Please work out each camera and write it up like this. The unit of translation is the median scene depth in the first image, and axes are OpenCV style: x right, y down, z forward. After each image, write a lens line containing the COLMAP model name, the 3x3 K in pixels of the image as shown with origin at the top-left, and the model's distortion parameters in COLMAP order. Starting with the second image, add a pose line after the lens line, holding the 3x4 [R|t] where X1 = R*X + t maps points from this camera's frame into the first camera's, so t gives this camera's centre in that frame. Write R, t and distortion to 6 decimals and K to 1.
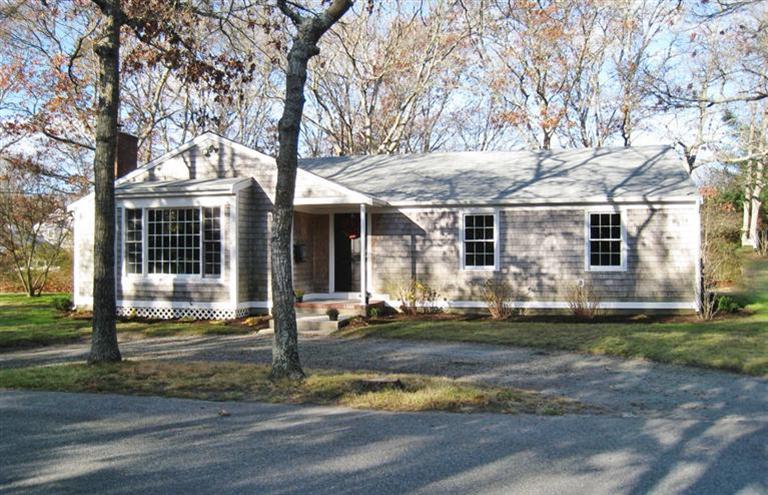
lens RADIAL K [[732.2, 0, 381.1], [0, 732.2, 240.2], [0, 0, 1]] dist [-0.105692, 0.000000]
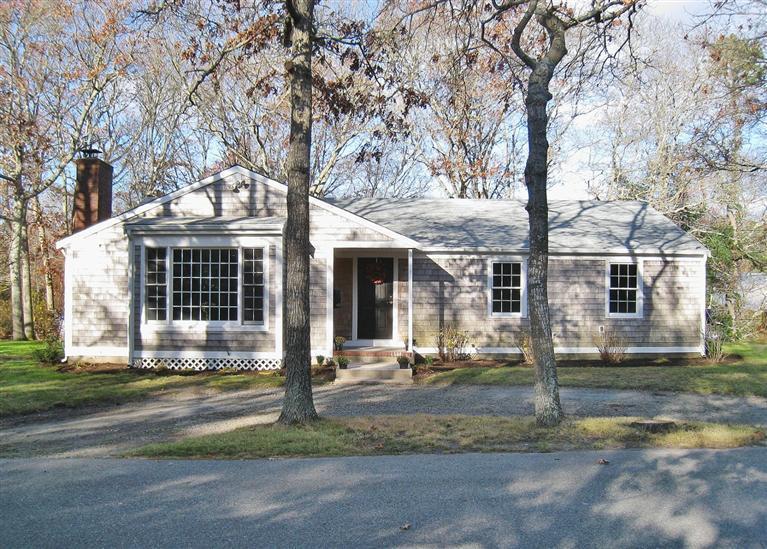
lens RADIAL K [[744.4, 0, 391.8], [0, 744.4, 298.1], [0, 0, 1]] dist [-0.104586, -0.002995]
pose [[0.962076, 0.008655, 0.272646, -0.310518], [-0.013086, 0.999810, 0.014440, 0.001943], [-0.272469, -0.017460, 0.962006, 0.050530]]
